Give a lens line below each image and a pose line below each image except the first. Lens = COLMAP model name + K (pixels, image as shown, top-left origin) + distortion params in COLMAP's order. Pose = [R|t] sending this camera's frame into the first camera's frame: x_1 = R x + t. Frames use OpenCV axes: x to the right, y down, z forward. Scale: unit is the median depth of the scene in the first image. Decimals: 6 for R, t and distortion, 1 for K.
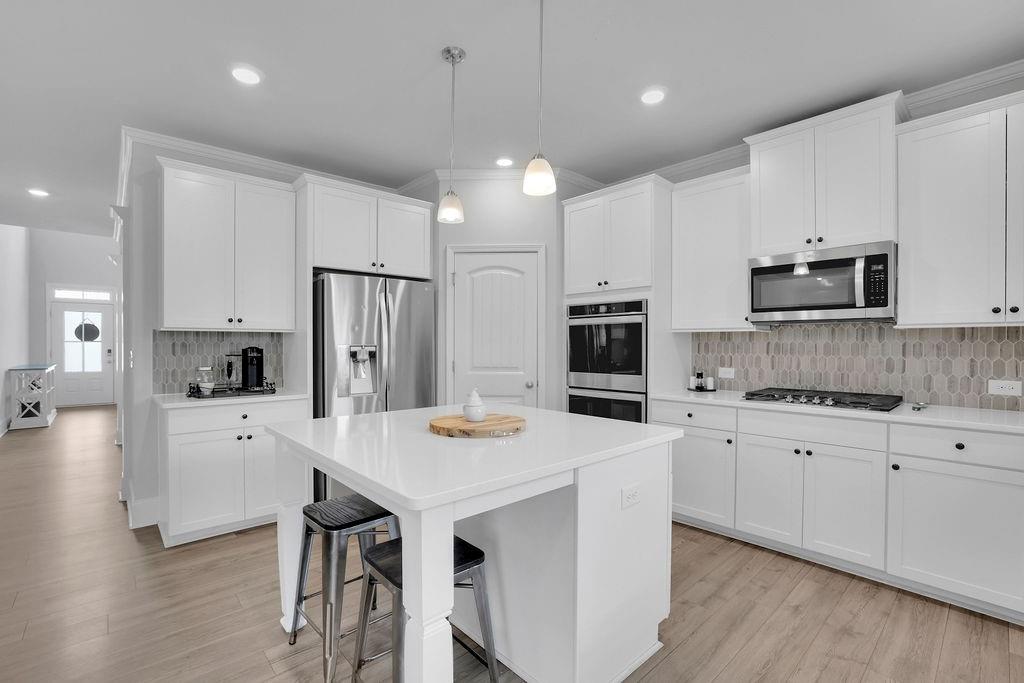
lens RADIAL K [[457.9, 0, 511.5], [0, 457.9, 345.5], [0, 0, 1]] dist [-0.057947, 0.020271]
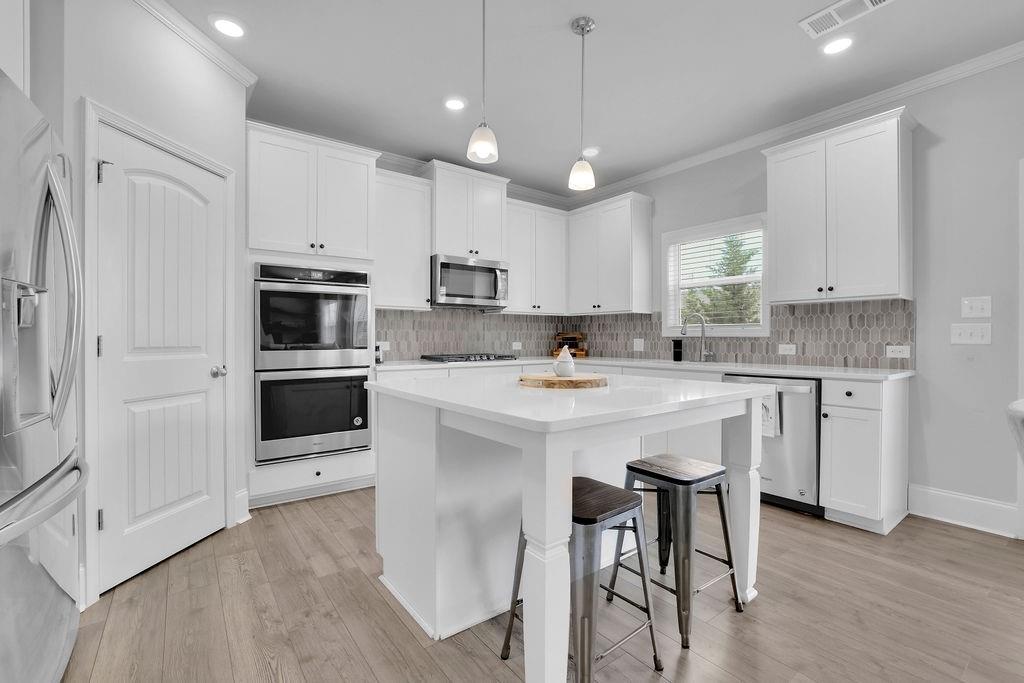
lens RADIAL K [[441.7, 0, 512.0], [0, 441.7, 341.5], [0, 0, 1]] dist [-0.046022, 0.017590]
pose [[0.099341, -0.006892, 0.995030, -0.723463], [0.005276, 0.999966, 0.006399, 0.051449], [-0.995039, 0.004614, 0.099374, 0.670459]]
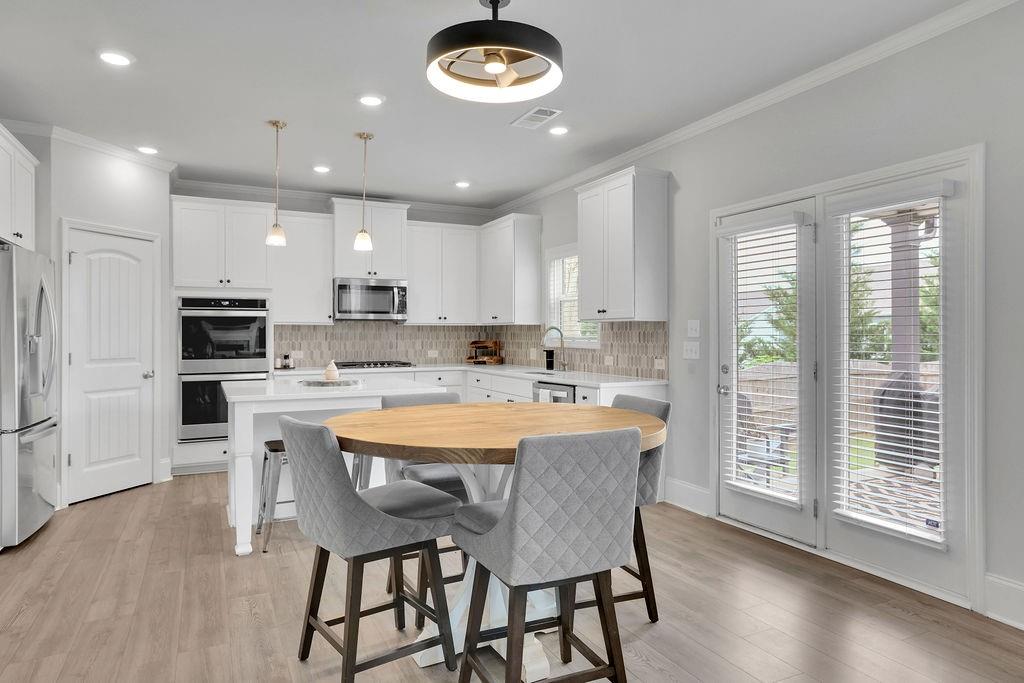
lens RADIAL K [[608.2, 0, 513.3], [0, 608.2, 333.3], [0, 0, 1]] dist [0.001130, 0.004315]
pose [[0.276973, 0.001394, 0.960877, -1.322716], [0.005996, 0.999977, -0.003179, 0.006634], [-0.960859, 0.006642, 0.276958, -0.162130]]
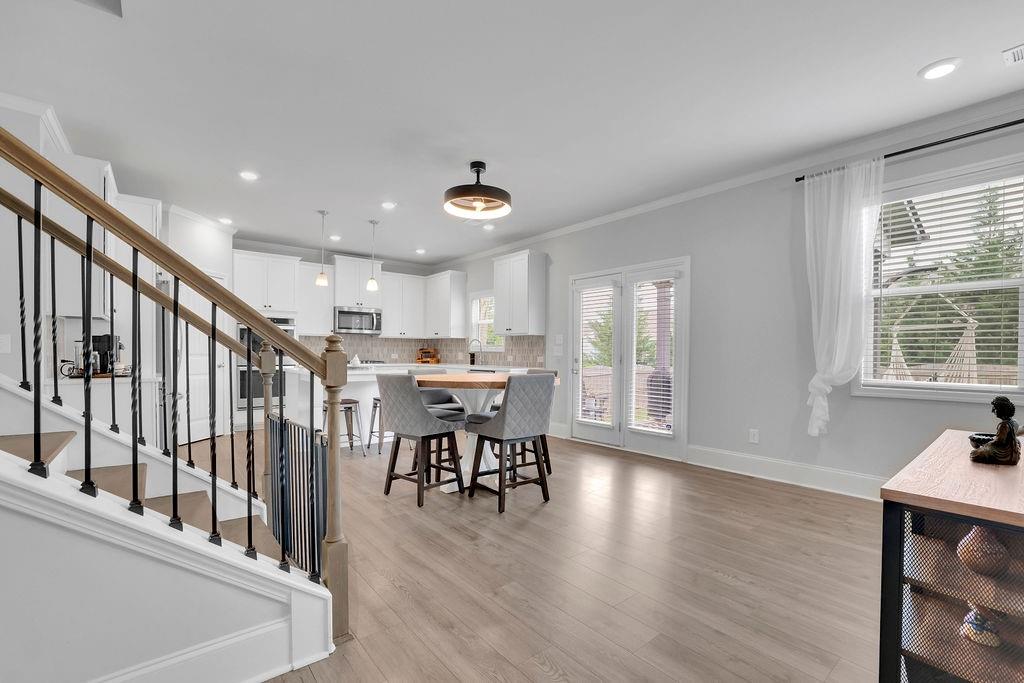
lens RADIAL K [[434.8, 0, 507.3], [0, 434.8, 355.2], [0, 0, 1]] dist [-0.024427, 0.000312]
pose [[0.065961, -0.006638, 0.997800, -1.750046], [-0.002446, 0.999974, 0.006814, 0.051736], [-0.997819, -0.002890, 0.065943, -0.067613]]
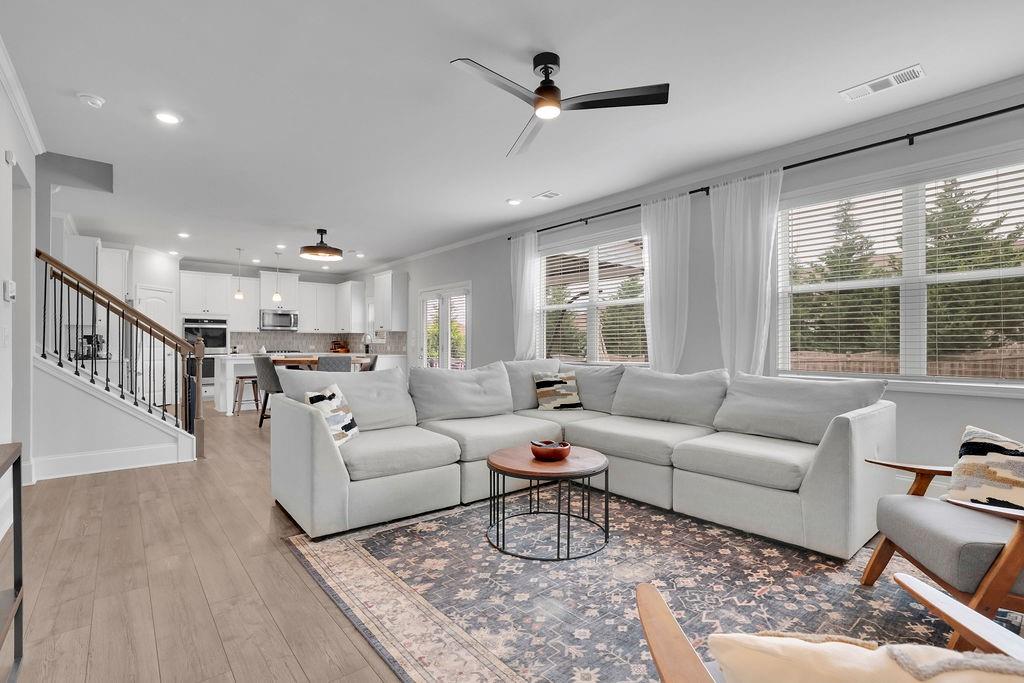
lens RADIAL K [[457.9, 0, 511.5], [0, 457.9, 345.5], [0, 0, 1]] dist [-0.057947, 0.020271]
pose [[0.030317, -0.002942, 0.999536, -2.642032], [0.002349, 0.999993, 0.002872, 0.057436], [-0.999538, 0.002261, 0.030323, -0.879898]]
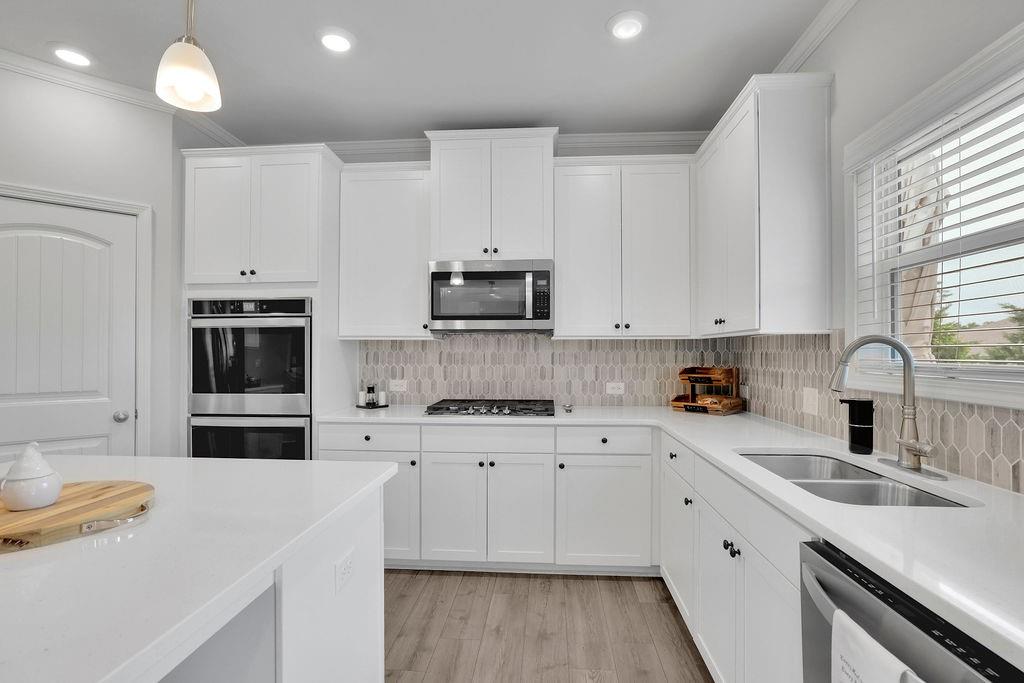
lens RADIAL K [[488.1, 0, 518.2], [0, 488.1, 350.1], [0, 0, 1]] dist [-0.032512, 0.001277]
pose [[0.717144, 0.002505, 0.696920, -0.038810], [0.003782, 0.999965, -0.007486, -0.002756], [-0.696914, 0.008004, 0.717110, 0.157341]]
